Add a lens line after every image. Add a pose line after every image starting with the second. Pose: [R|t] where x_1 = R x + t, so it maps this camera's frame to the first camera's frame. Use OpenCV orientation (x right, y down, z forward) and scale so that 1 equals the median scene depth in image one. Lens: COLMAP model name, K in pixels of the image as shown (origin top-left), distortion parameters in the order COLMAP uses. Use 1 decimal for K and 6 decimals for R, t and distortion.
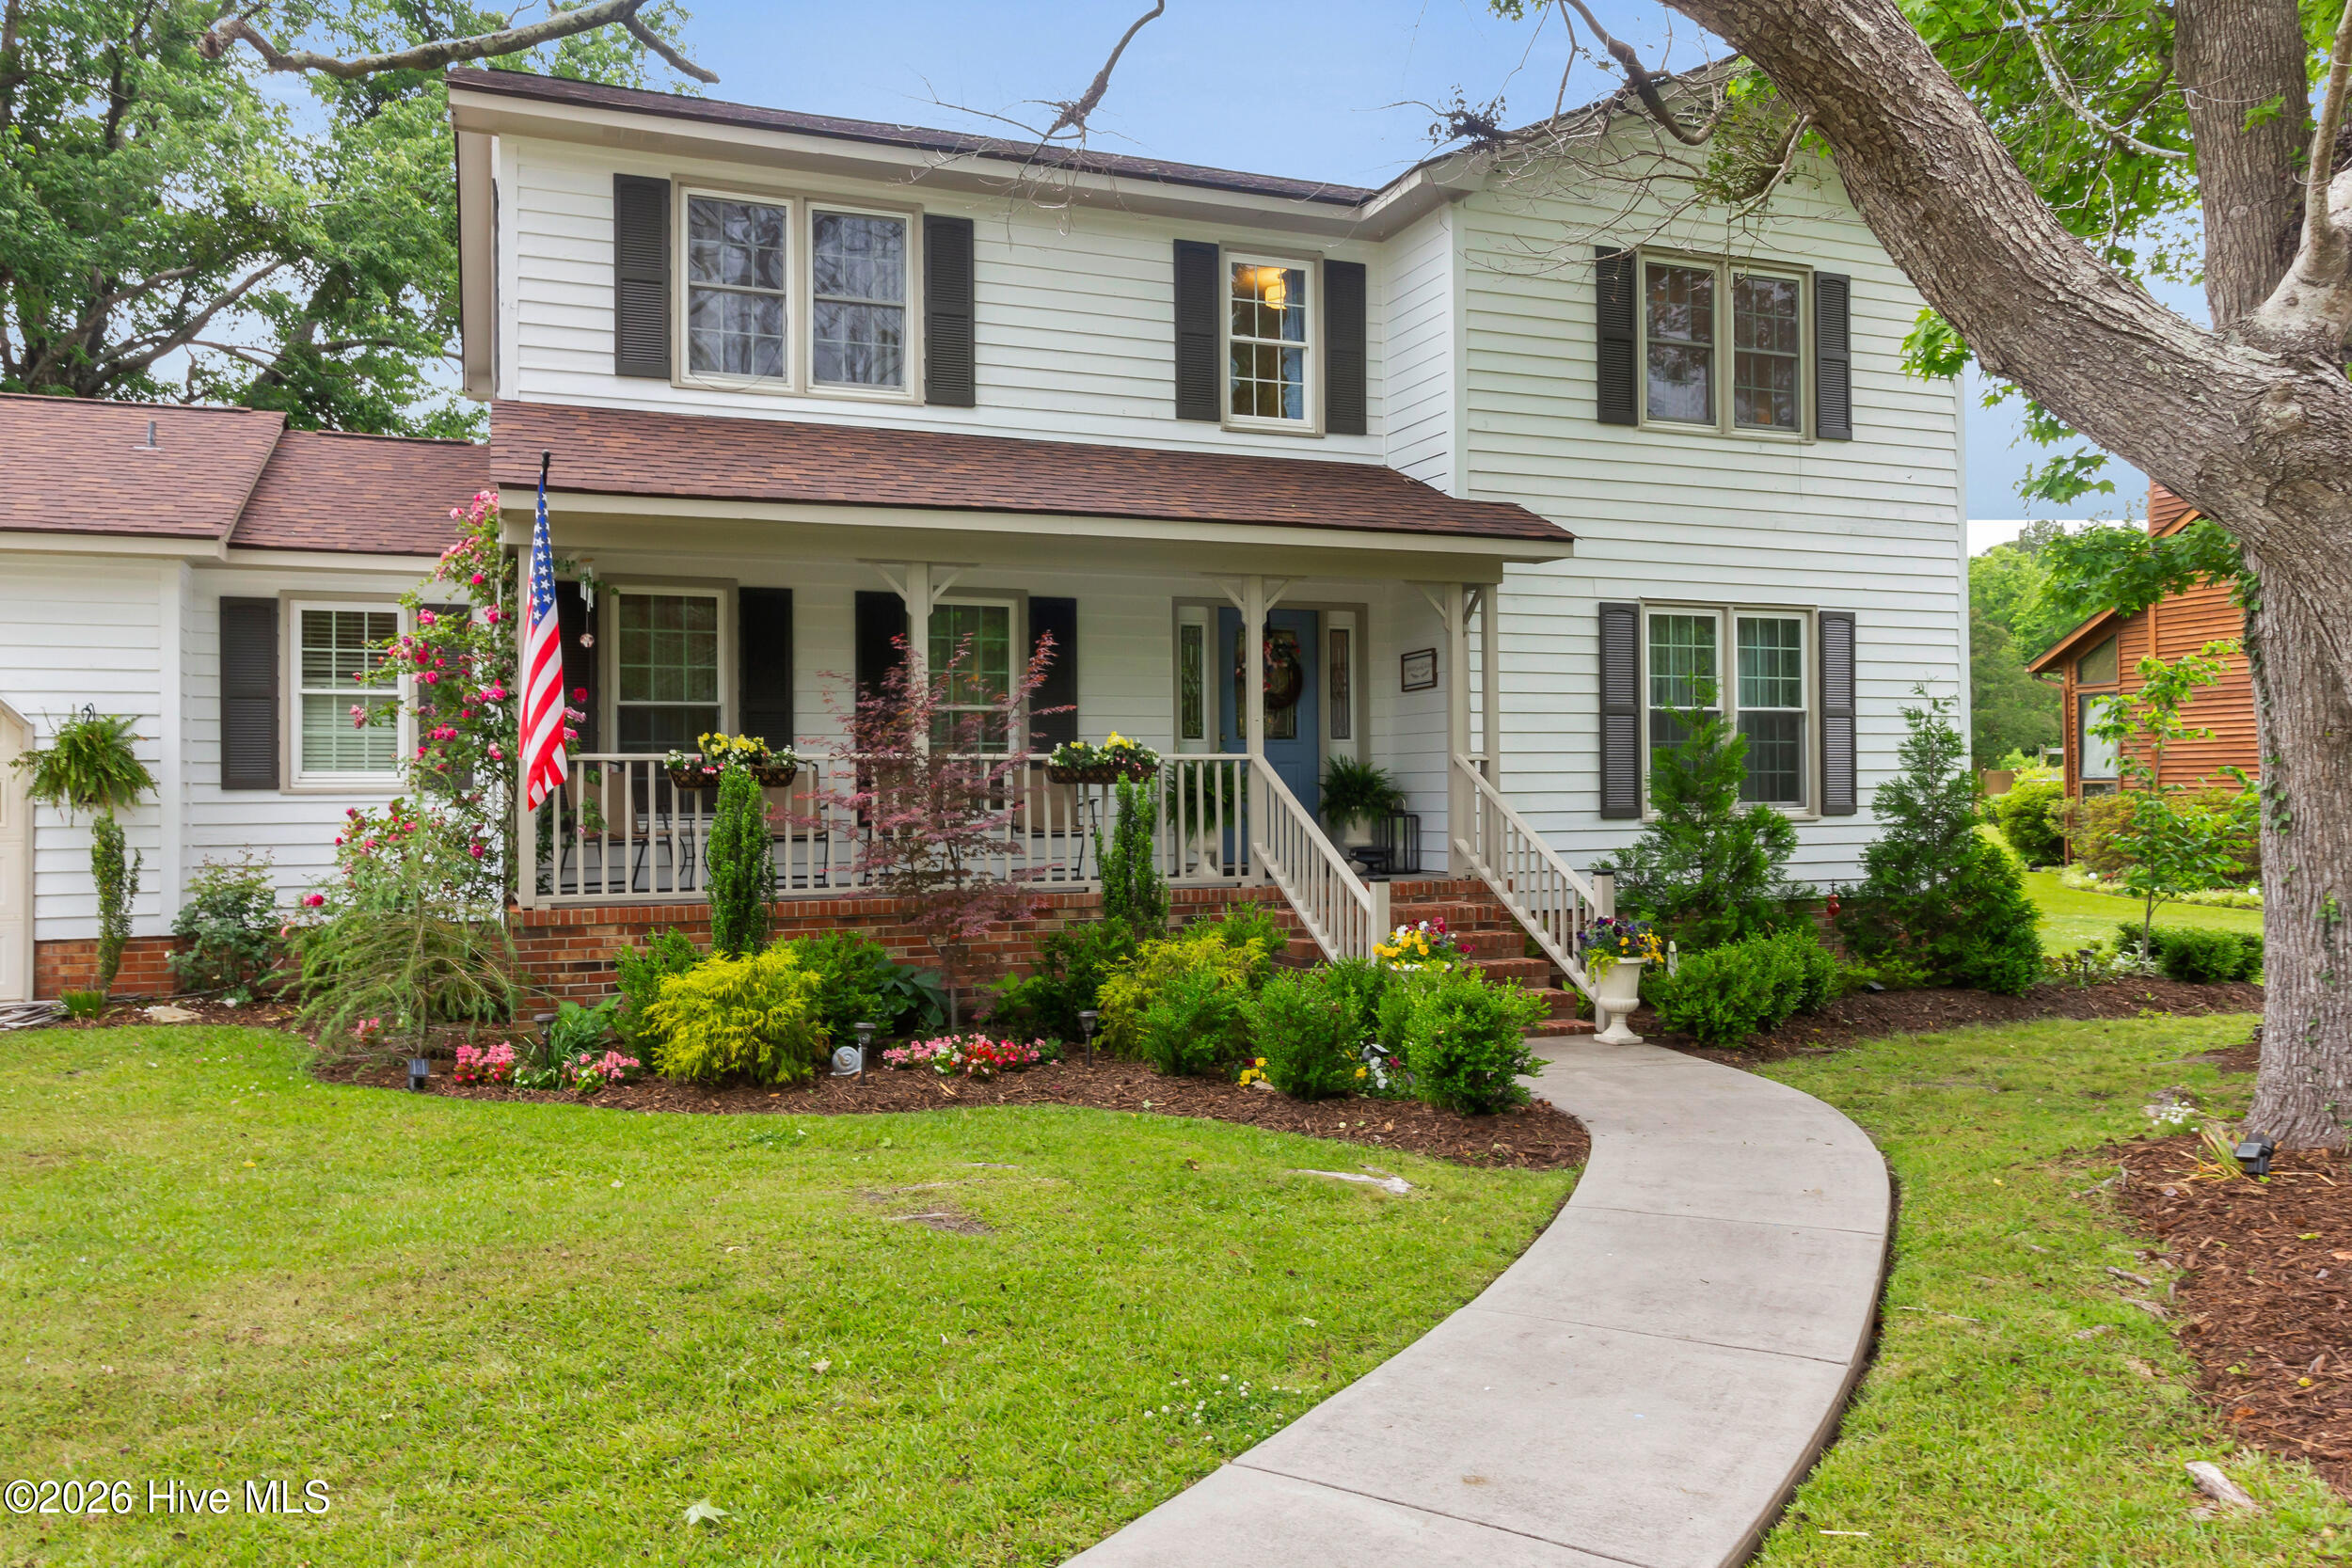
lens RADIAL K [[1102.2, 0, 1171.5], [0, 1102.2, 778.0], [0, 0, 1]] dist [0.002109, -0.000035]
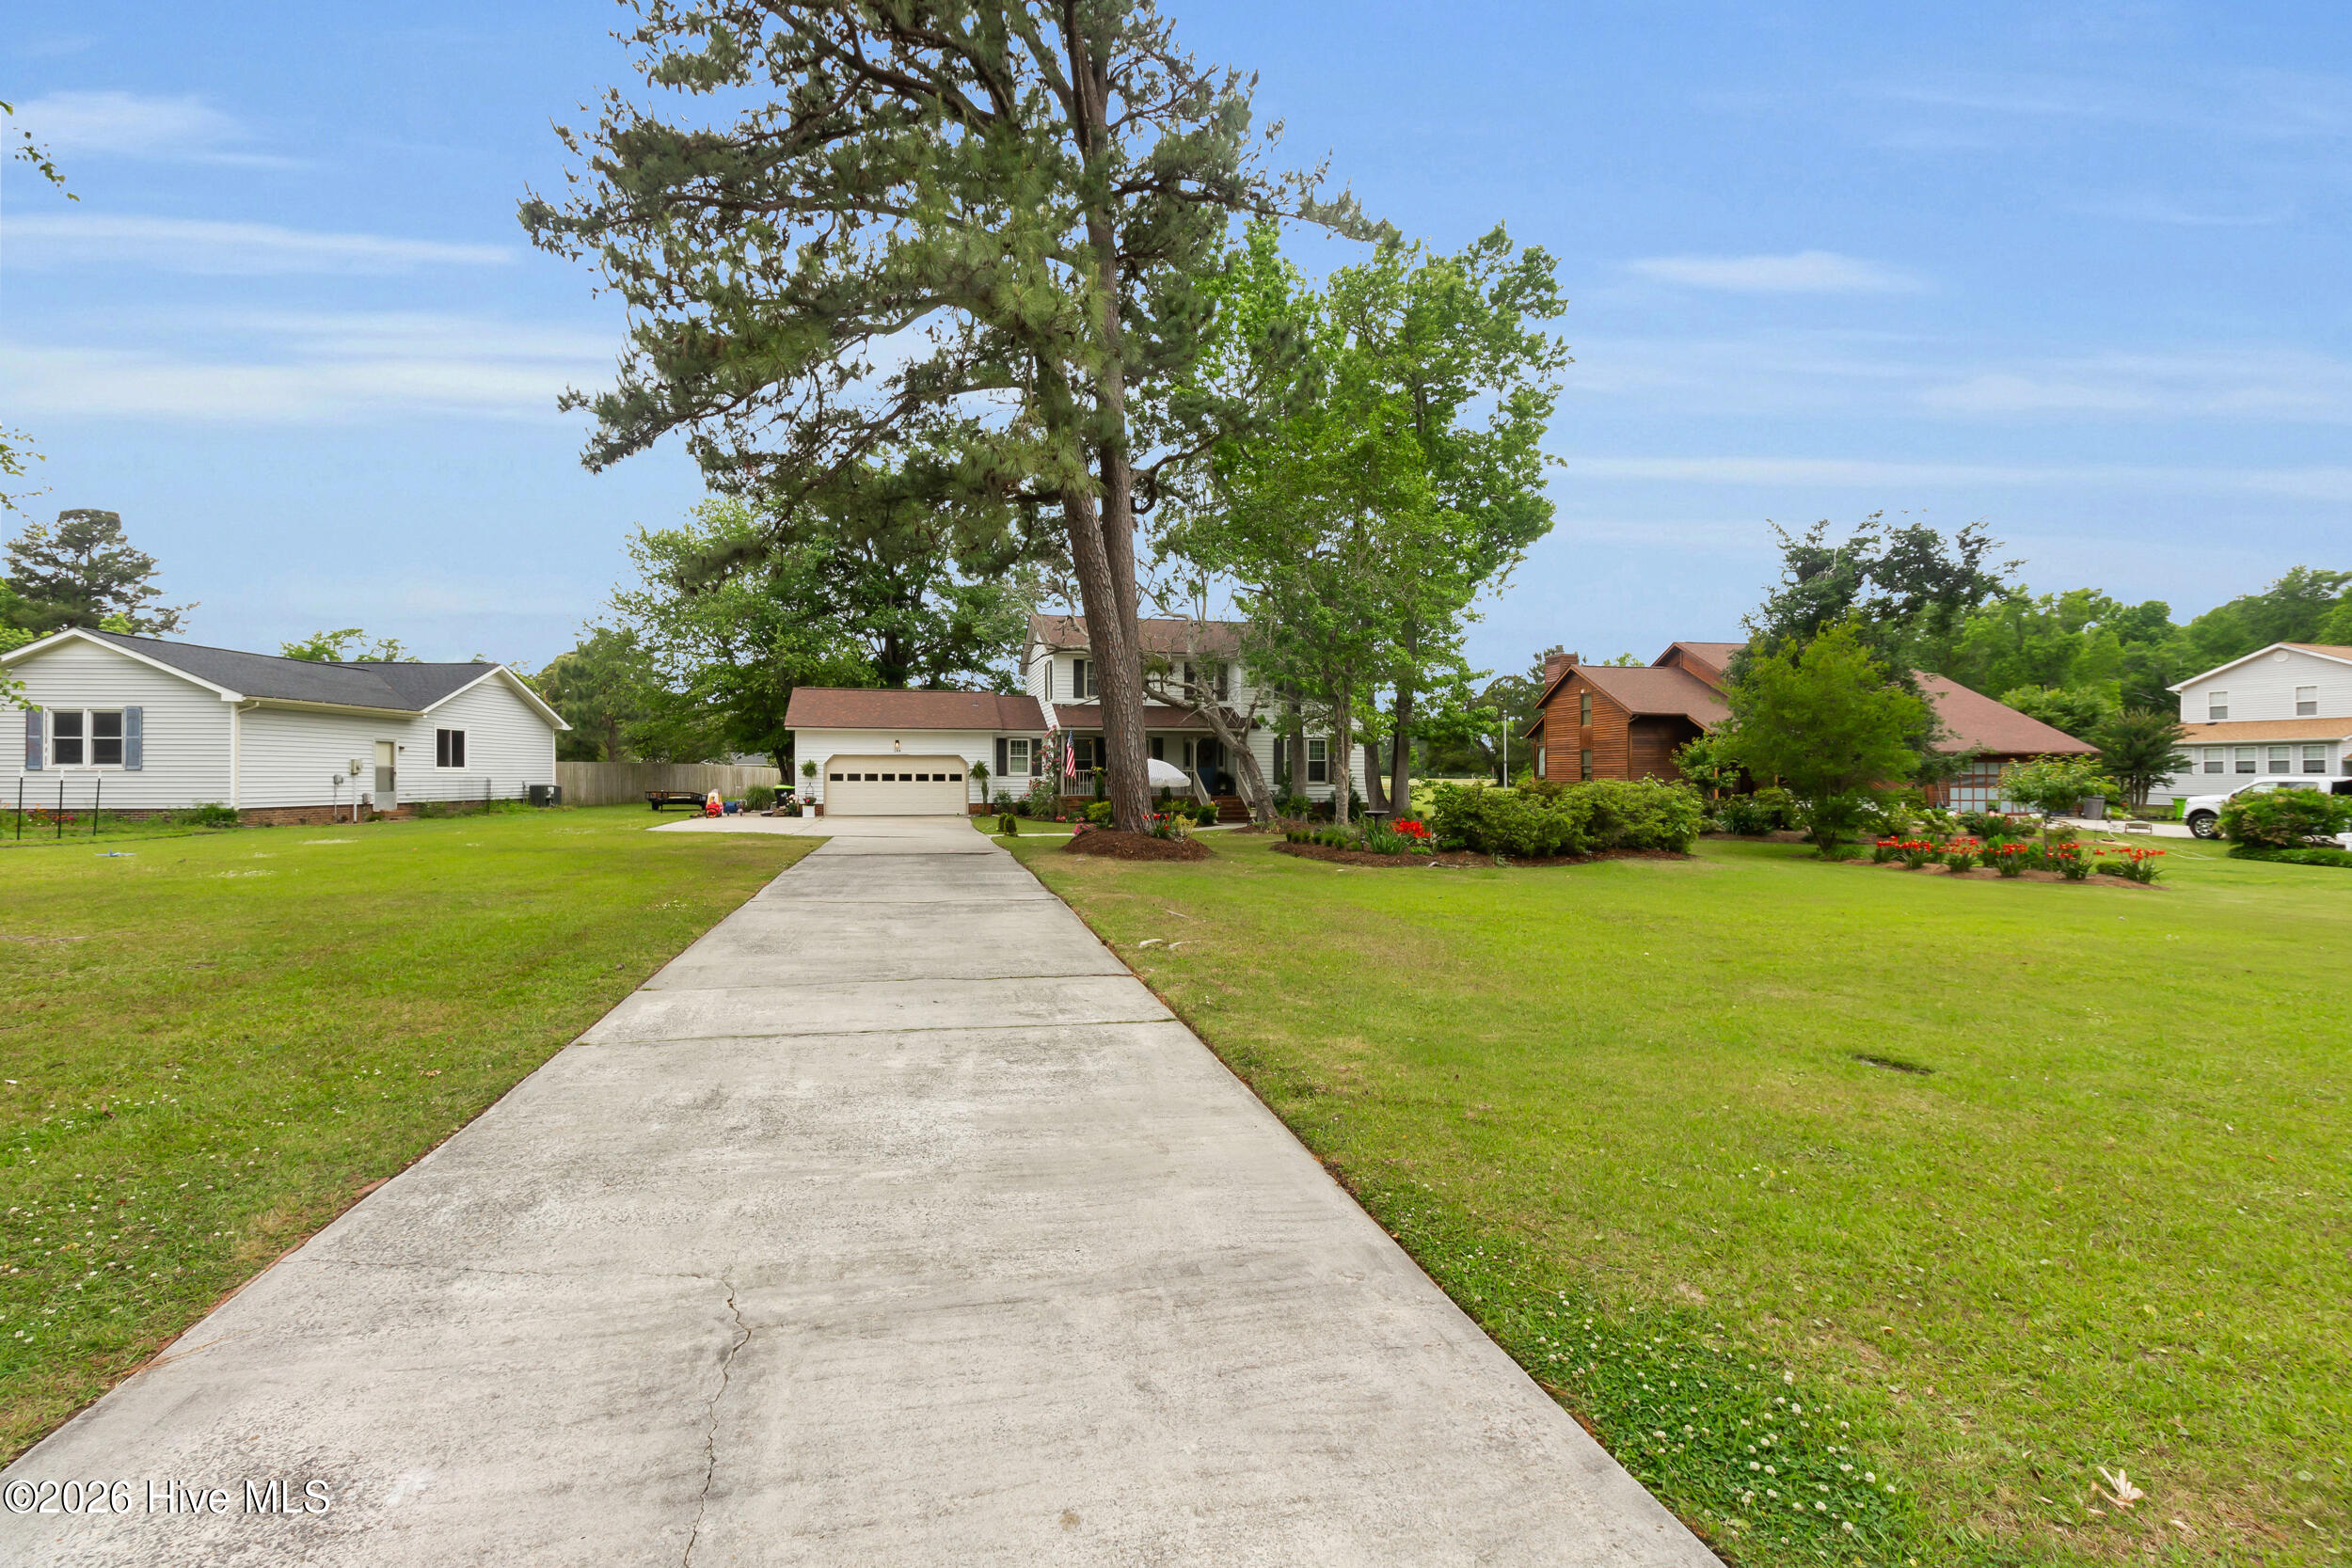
lens RADIAL K [[1102.2, 0, 1171.5], [0, 1102.2, 778.0], [0, 0, 1]] dist [0.002109, -0.000035]
pose [[0.974745, 0.008357, -0.223164, 1.107080], [-0.006115, 0.999924, 0.010736, -0.040729], [0.223236, -0.009100, 0.974722, -3.963366]]
